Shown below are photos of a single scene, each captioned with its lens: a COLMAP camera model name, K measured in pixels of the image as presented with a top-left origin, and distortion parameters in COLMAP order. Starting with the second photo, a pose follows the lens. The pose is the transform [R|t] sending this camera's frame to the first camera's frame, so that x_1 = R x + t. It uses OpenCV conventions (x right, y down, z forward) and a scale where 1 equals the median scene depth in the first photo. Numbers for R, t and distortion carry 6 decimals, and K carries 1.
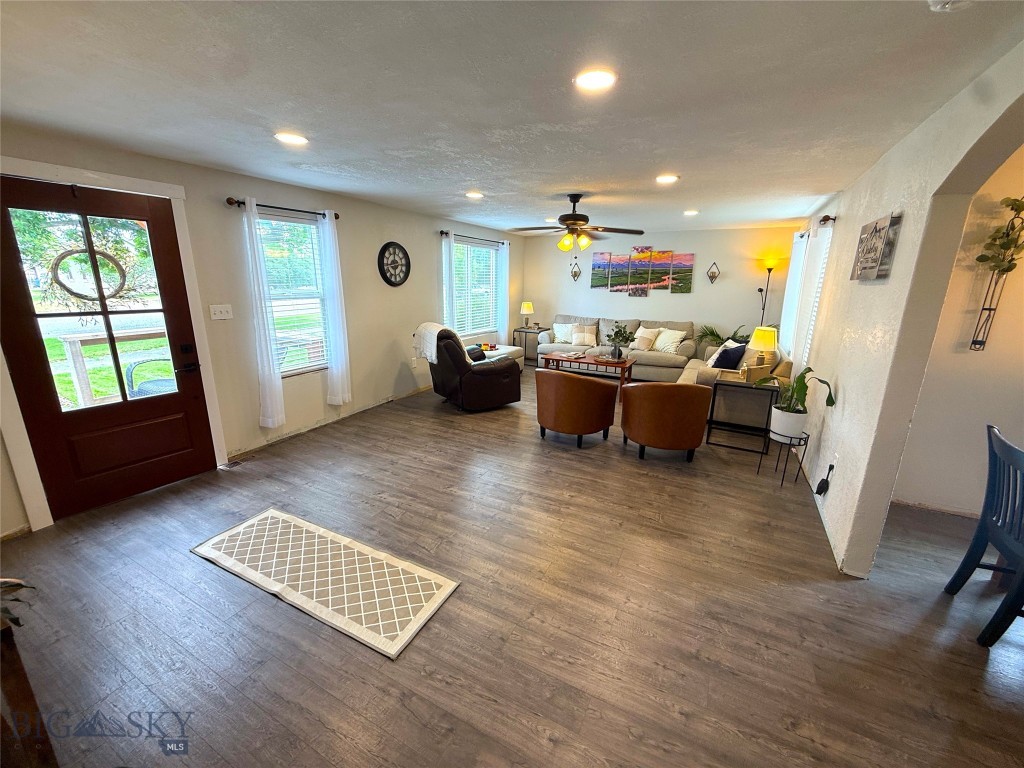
lens RADIAL K [[408.8, 0, 511.2], [0, 408.8, 383.4], [0, 0, 1]] dist [-0.001105, 0.000123]
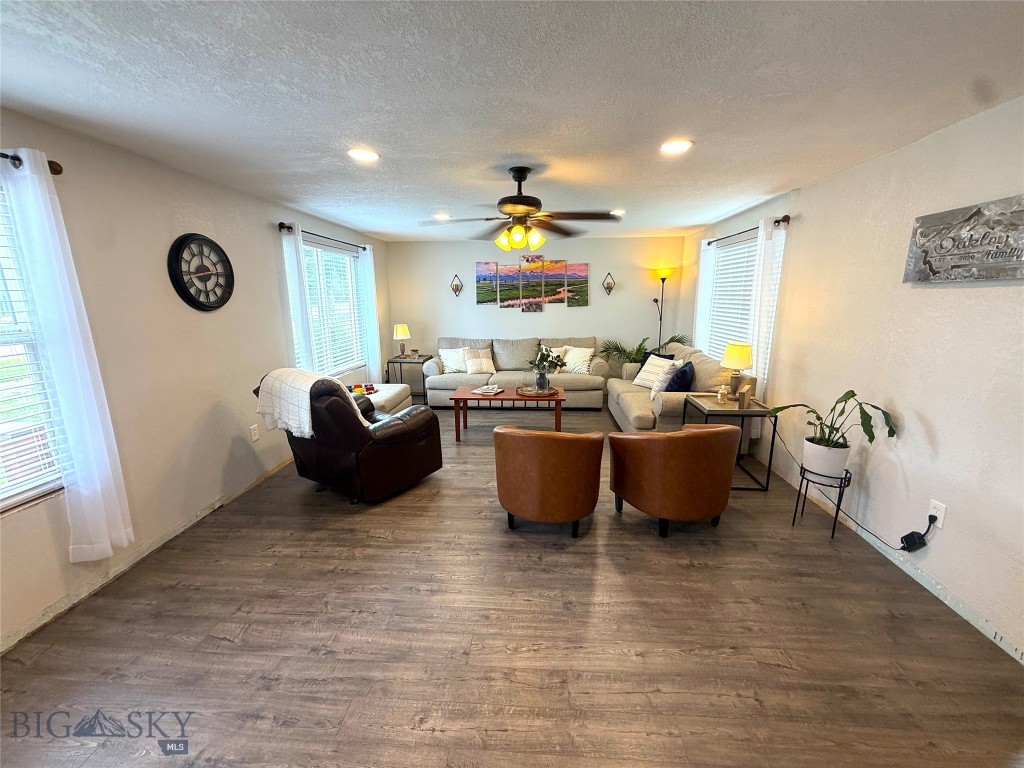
lens RADIAL K [[408.8, 0, 511.2], [0, 408.8, 383.4], [0, 0, 1]] dist [-0.001105, 0.000123]
pose [[0.915228, -0.106415, 0.388630, -0.114836], [0.121470, 0.992492, -0.014298, -0.068464], [-0.384191, 0.060293, 0.921283, 0.280523]]
